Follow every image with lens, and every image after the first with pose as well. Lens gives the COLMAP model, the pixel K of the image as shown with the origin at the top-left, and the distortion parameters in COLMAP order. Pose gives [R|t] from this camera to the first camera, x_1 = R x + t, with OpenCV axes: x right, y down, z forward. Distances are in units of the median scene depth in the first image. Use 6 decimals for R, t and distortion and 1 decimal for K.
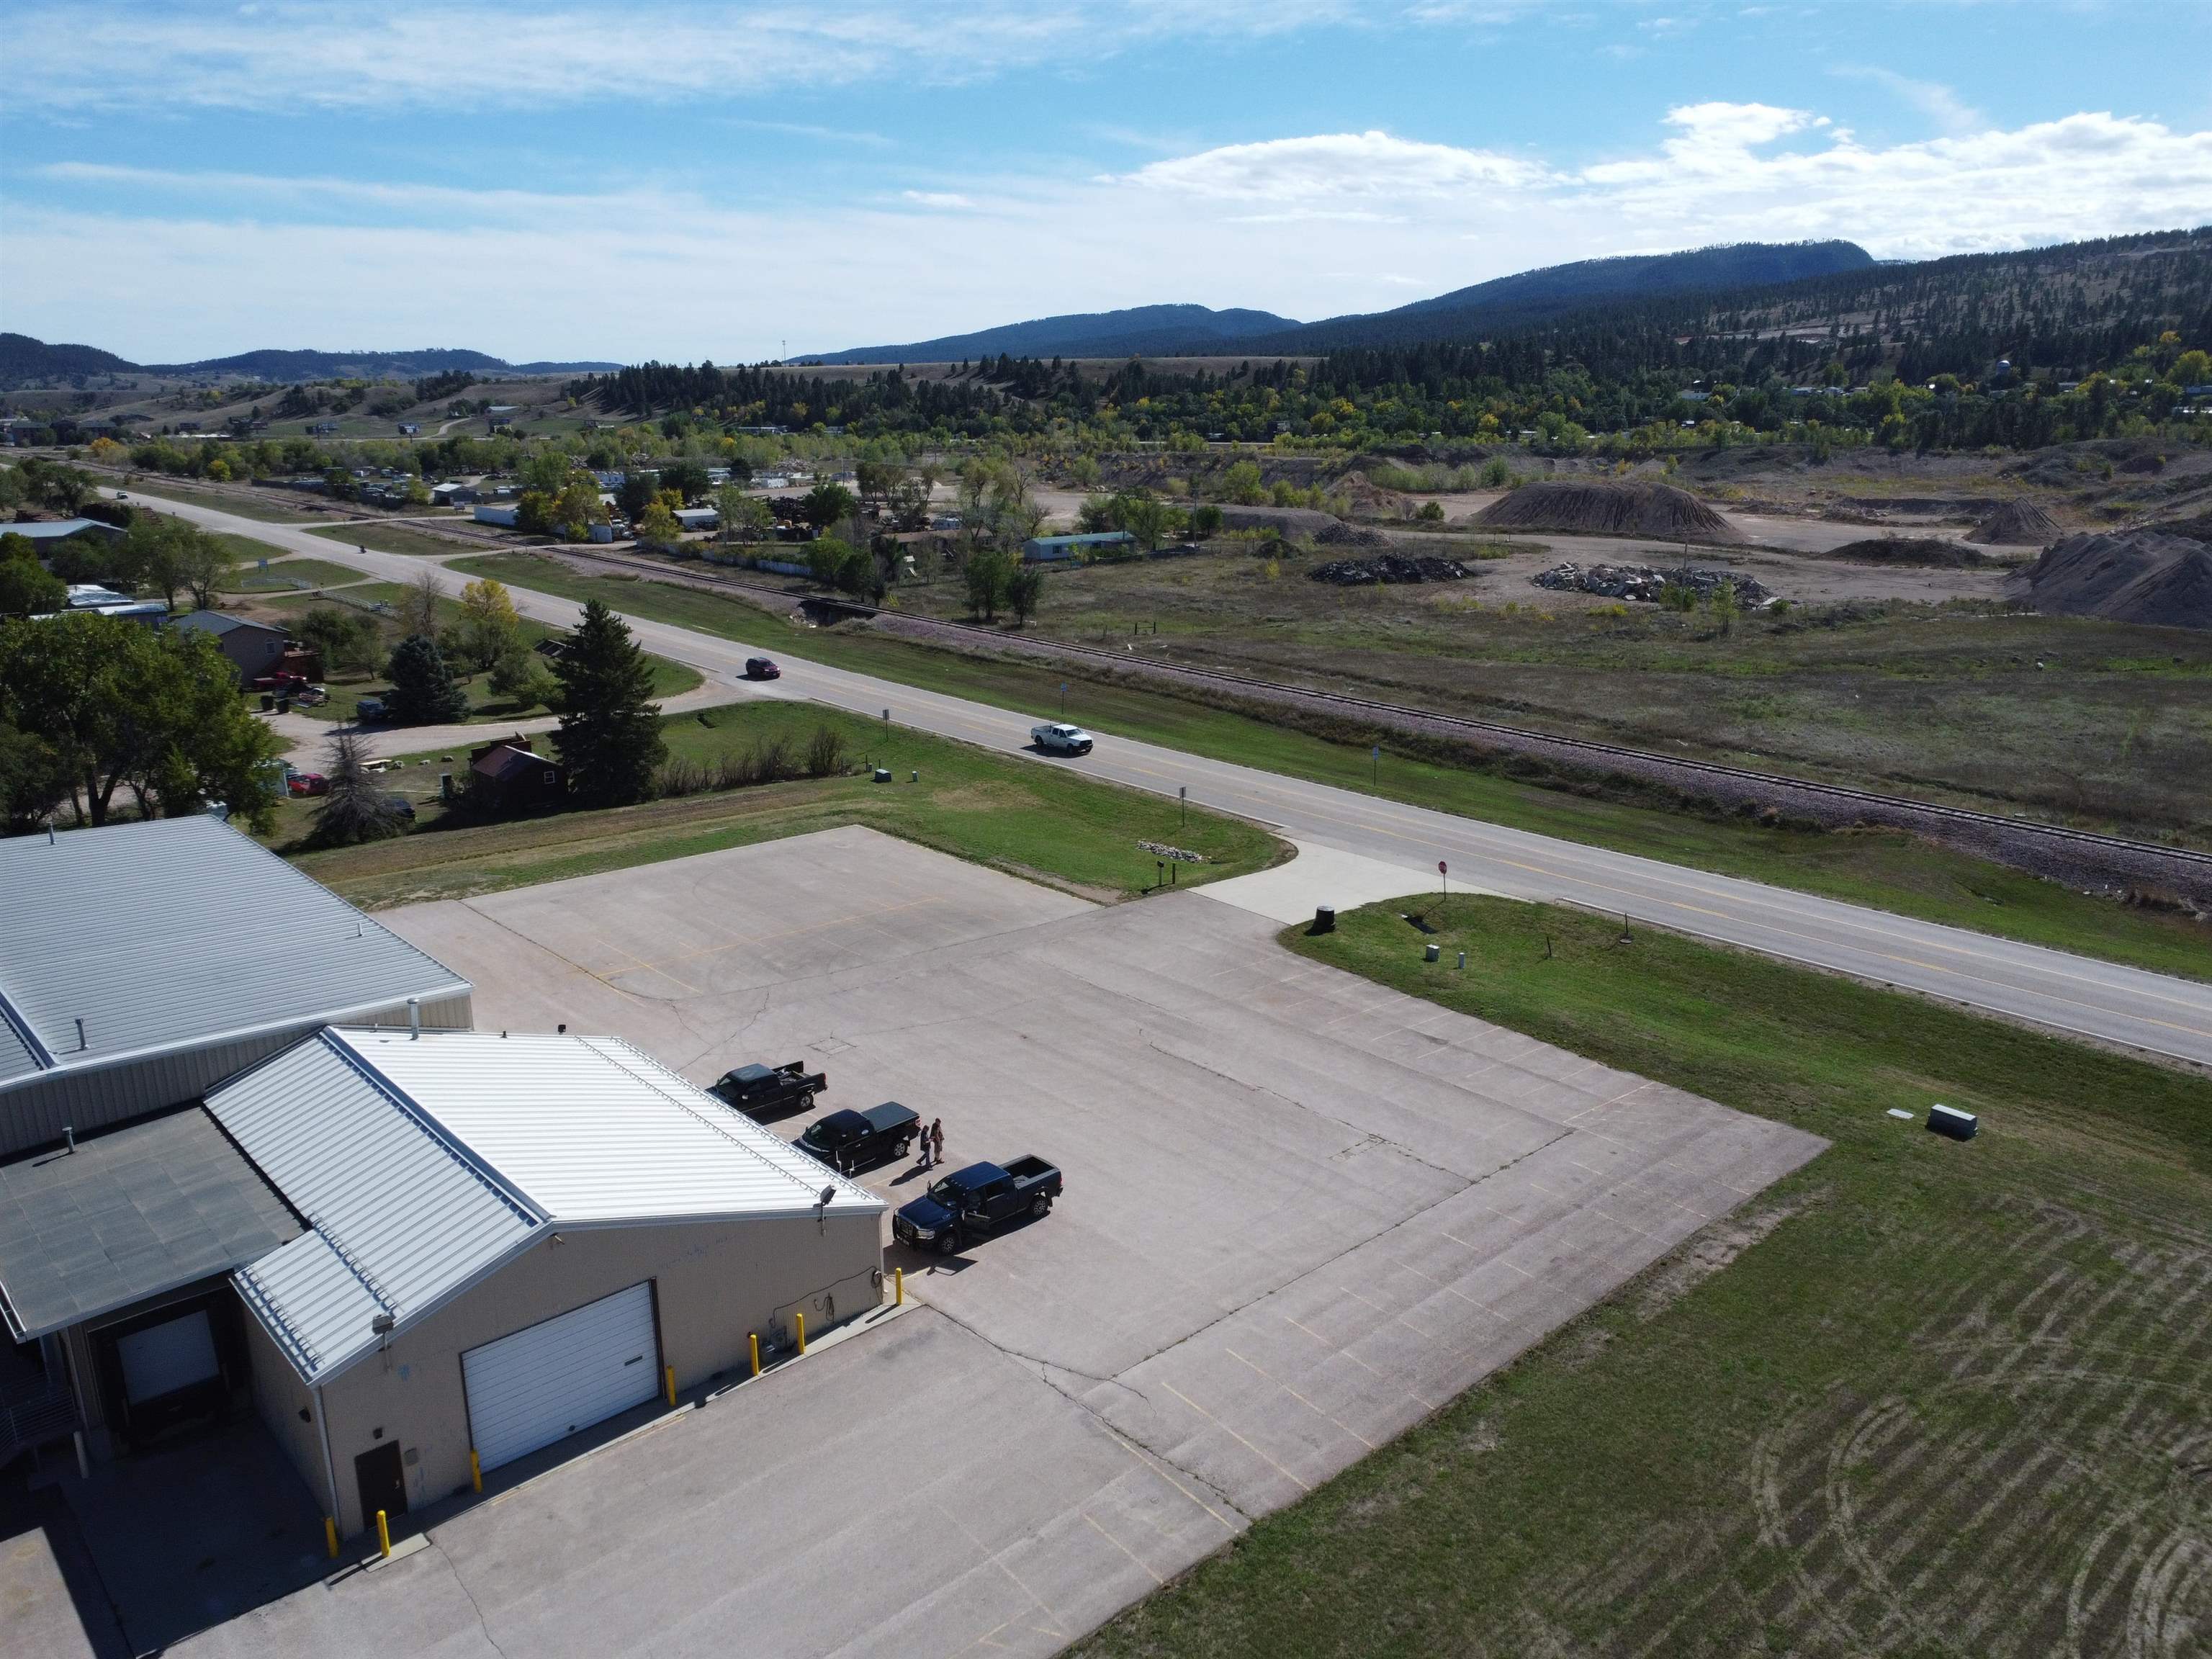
lens RADIAL K [[1638.5, 0, 1114.3], [0, 1638.5, 847.4], [0, 0, 1]] dist [0.011821, 0.004469]
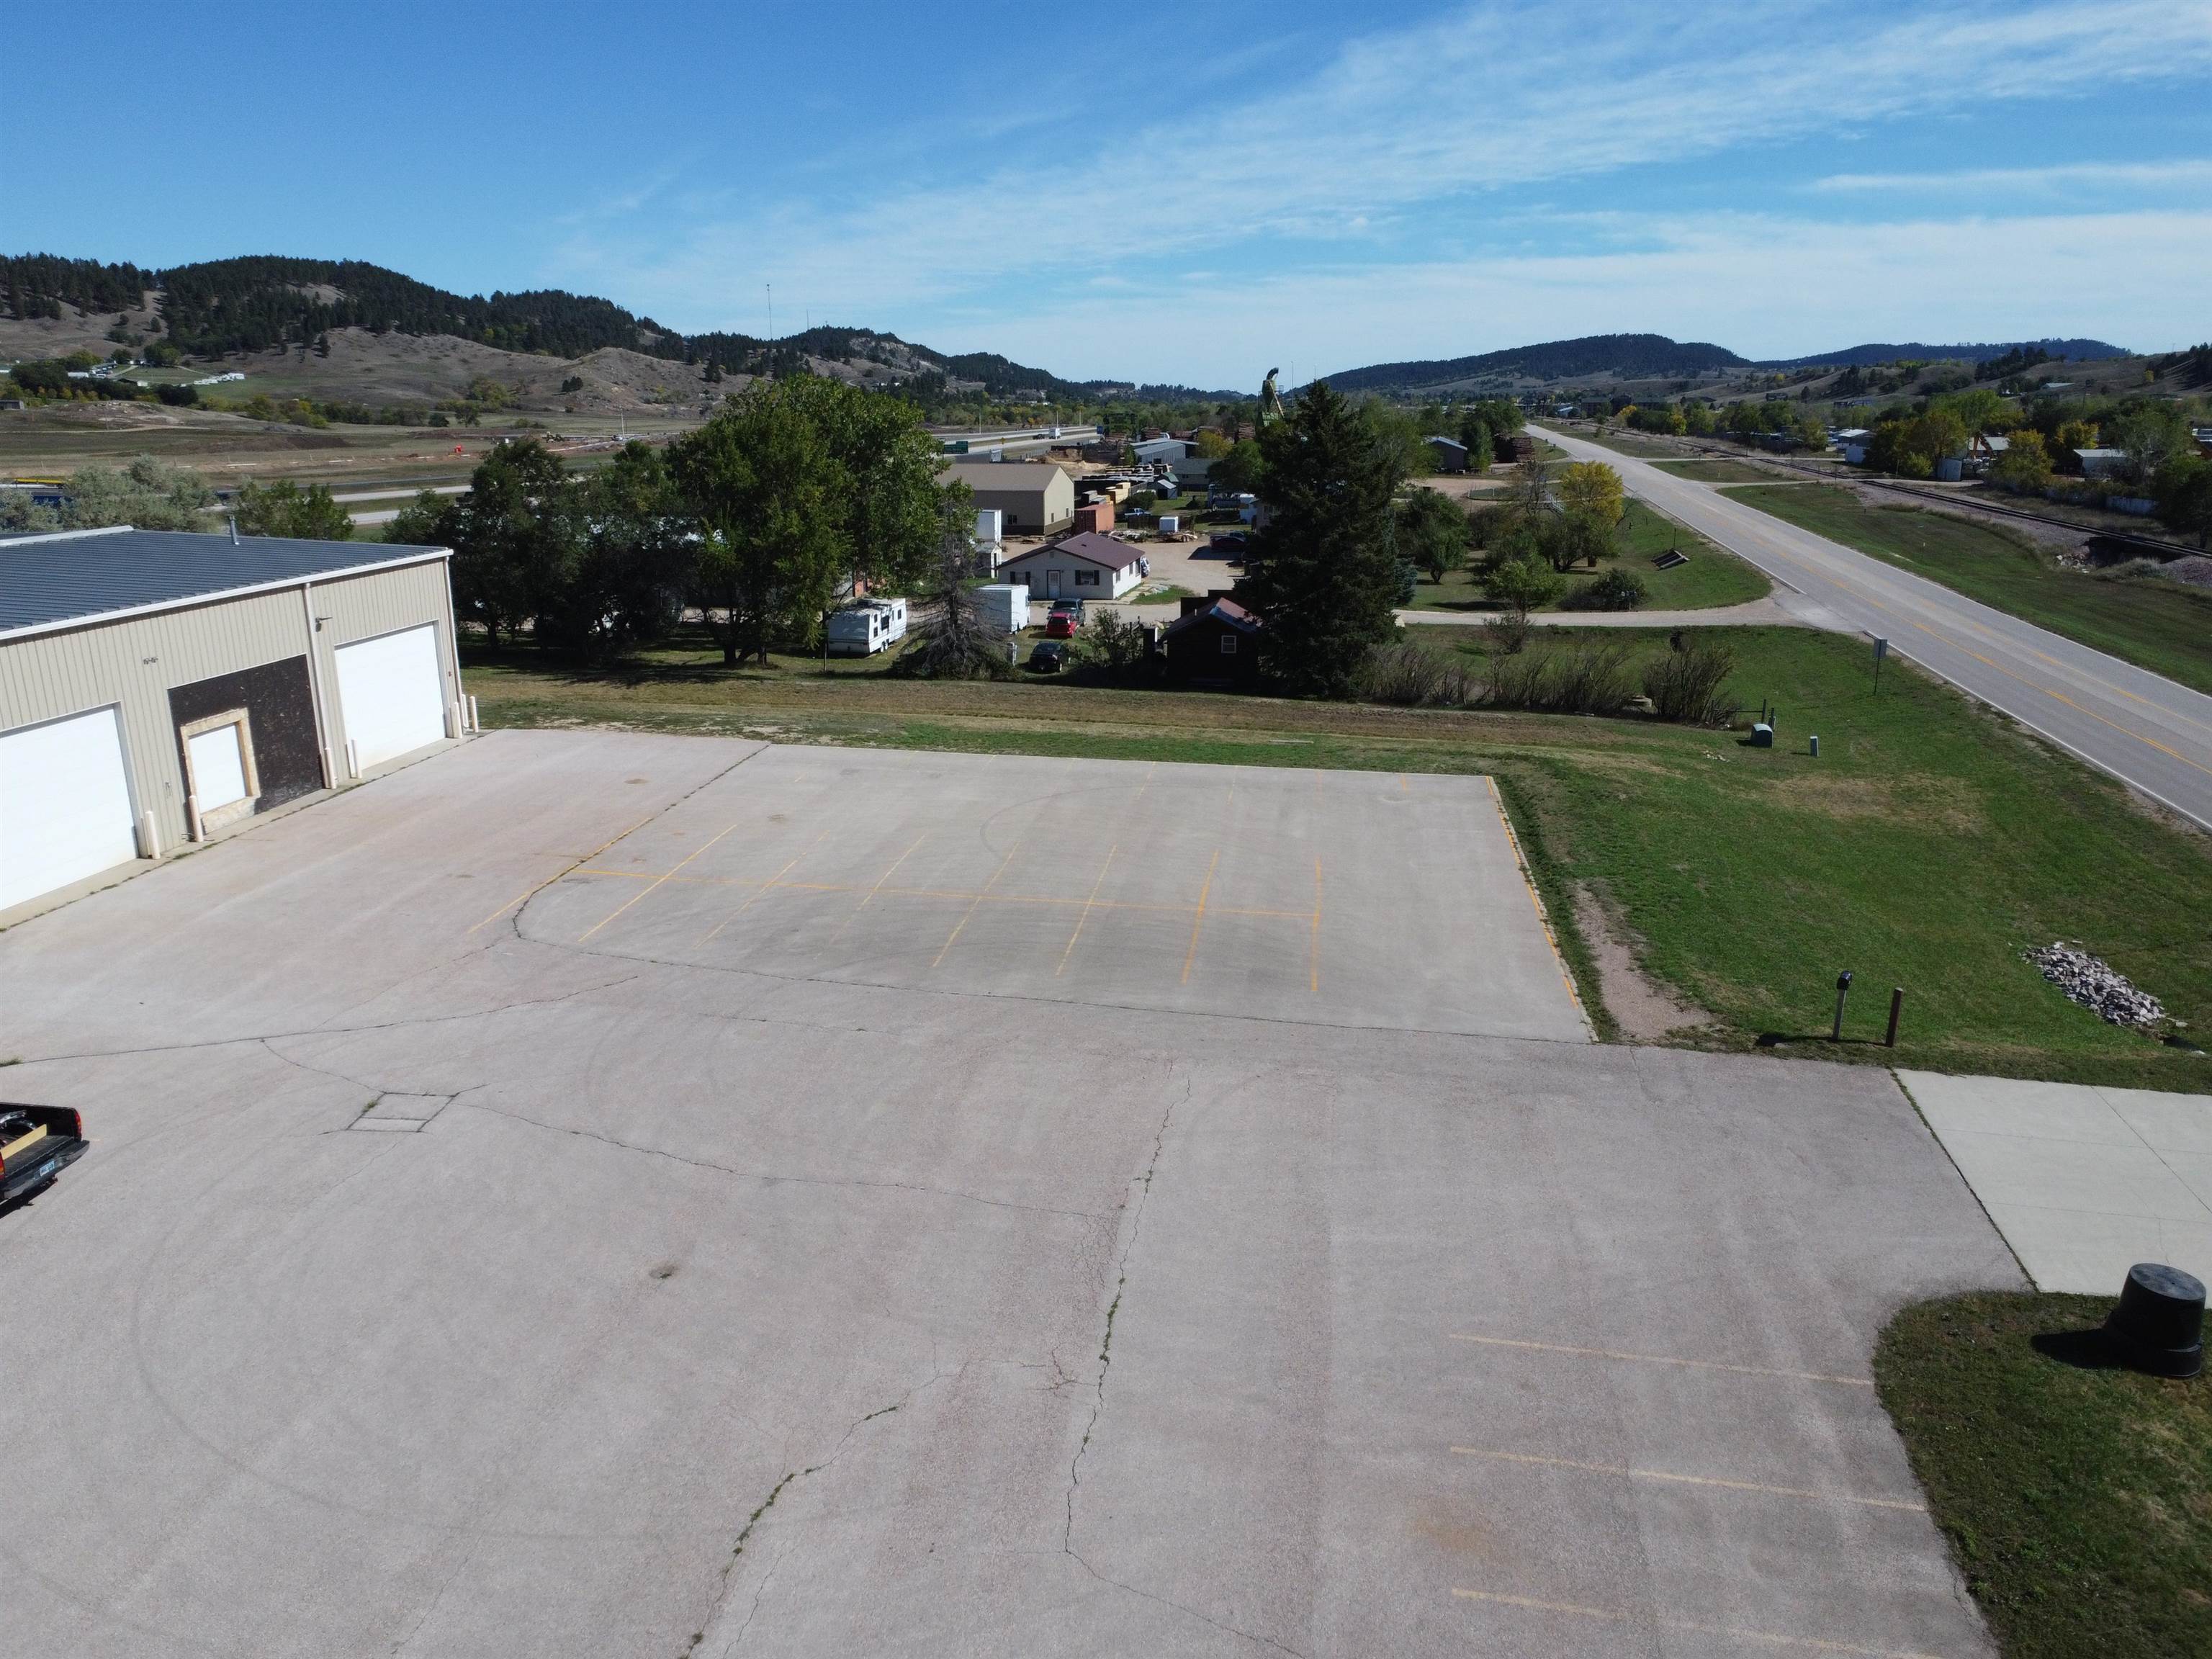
lens RADIAL K [[1638.5, 0, 1114.3], [0, 1638.5, 847.4], [0, 0, 1]] dist [0.011821, 0.004469]
pose [[0.638369, 0.209888, -0.740562, 0.190296], [-0.208788, 0.973251, 0.095860, -0.019733], [0.740873, 0.093426, 0.665116, 0.648496]]
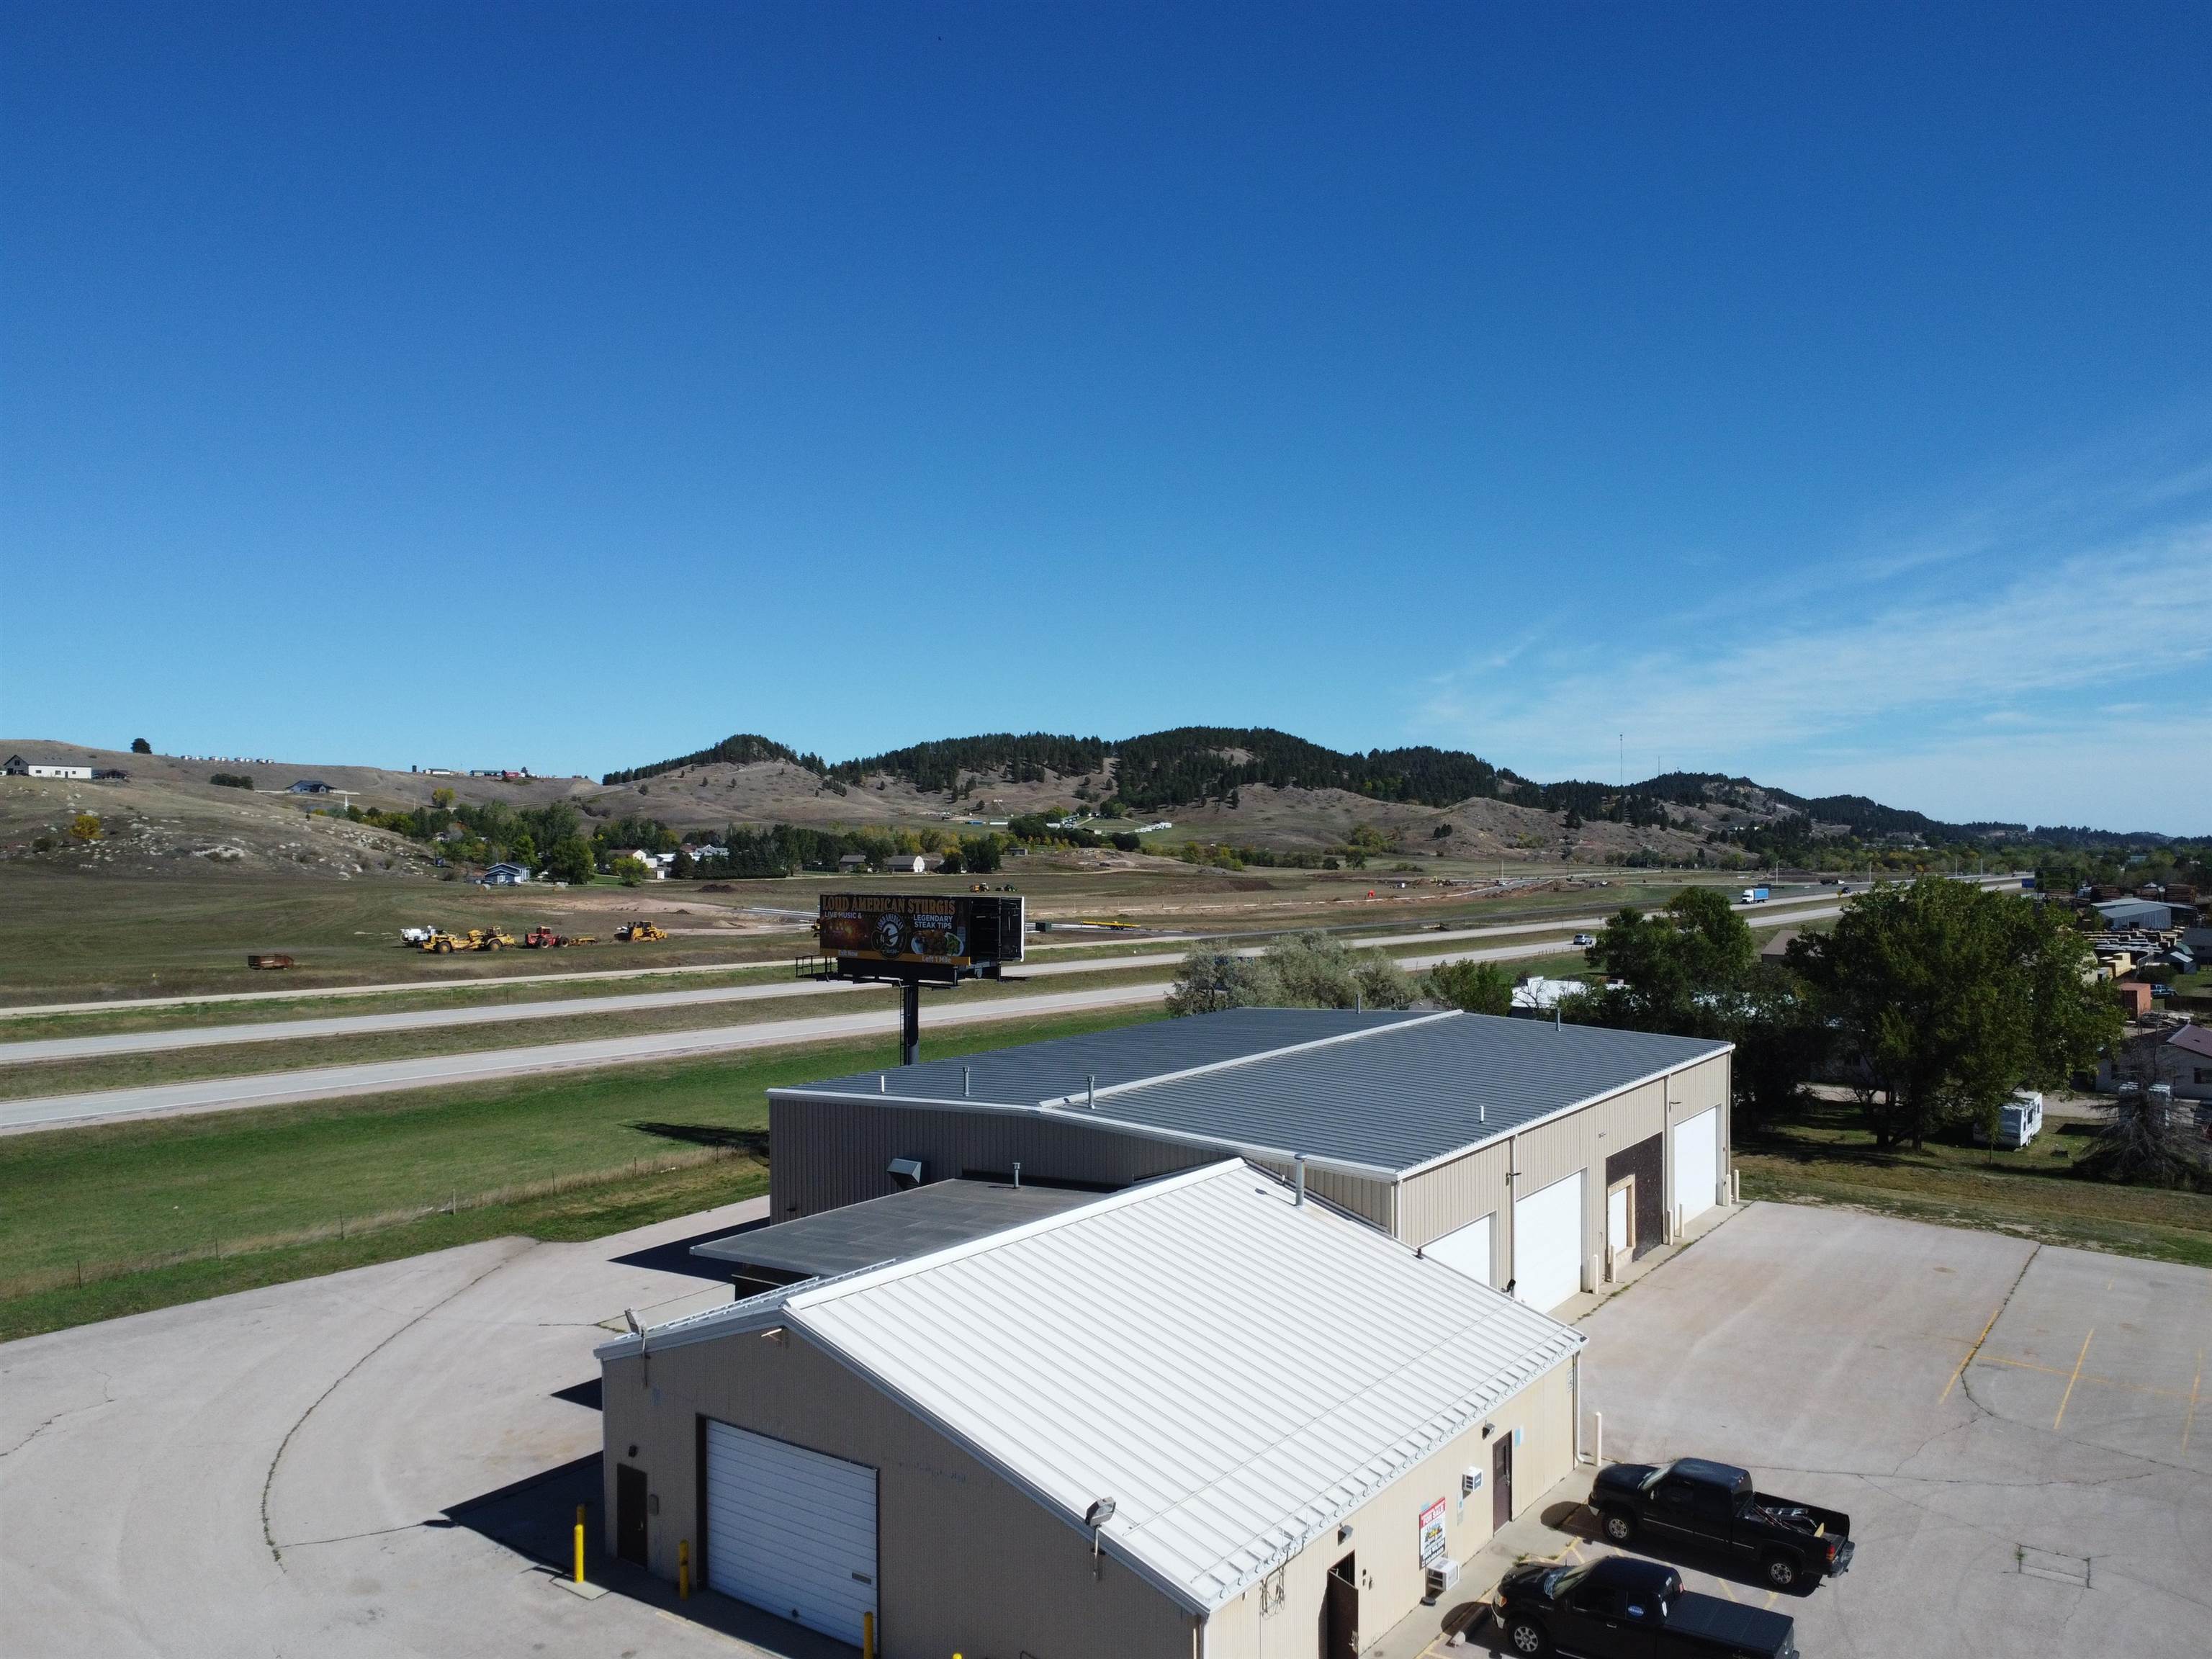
lens RADIAL K [[1638.5, 0, 1114.3], [0, 1638.5, 847.4], [0, 0, 1]] dist [0.011821, 0.004469]
pose [[0.199542, 0.013101, -0.979802, 0.210405], [-0.263806, 0.963711, -0.040839, 0.001675], [0.943710, 0.266627, 0.195757, 0.427611]]
